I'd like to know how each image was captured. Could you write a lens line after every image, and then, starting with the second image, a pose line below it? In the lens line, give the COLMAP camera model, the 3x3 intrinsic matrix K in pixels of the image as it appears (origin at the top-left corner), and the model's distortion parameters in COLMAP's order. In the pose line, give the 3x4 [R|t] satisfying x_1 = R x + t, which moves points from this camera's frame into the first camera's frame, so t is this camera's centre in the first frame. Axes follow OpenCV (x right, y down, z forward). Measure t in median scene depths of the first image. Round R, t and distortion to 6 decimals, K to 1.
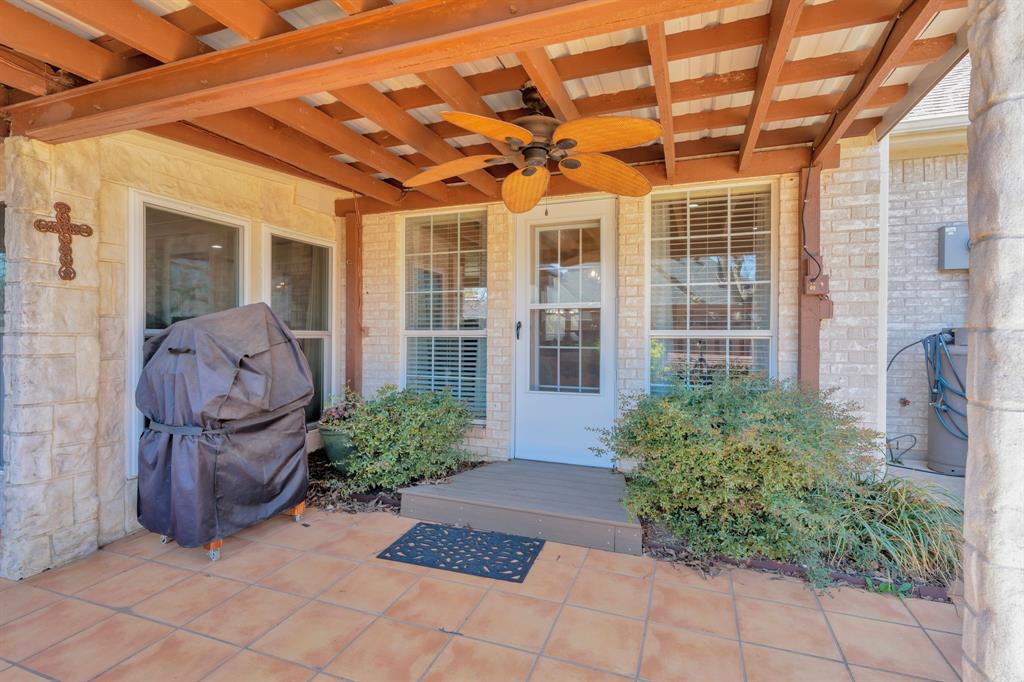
lens RADIAL K [[444.3, 0, 512.0], [0, 444.3, 341.0], [0, 0, 1]] dist [0.002760, 0.000410]
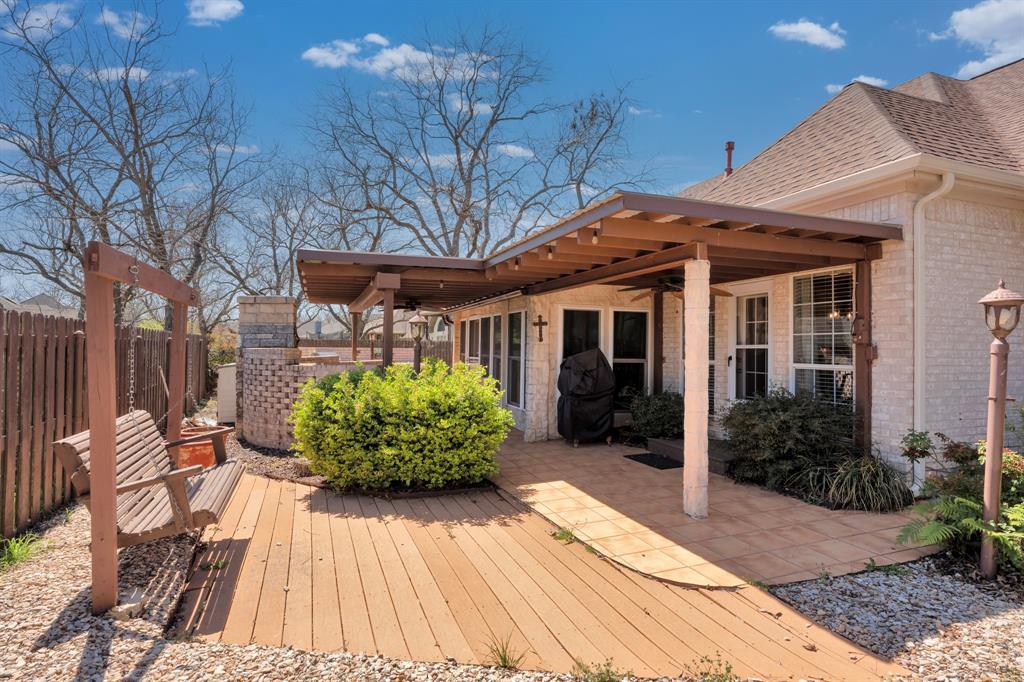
lens RADIAL K [[536.7, 0, 512.0], [0, 536.7, 341.0], [0, 0, 1]] dist [-0.000076, -0.000031]
pose [[0.612132, -0.009634, -0.790697, 1.417257], [-0.016039, 0.999569, -0.024596, -0.047961], [0.790593, 0.027738, 0.611714, -1.101550]]
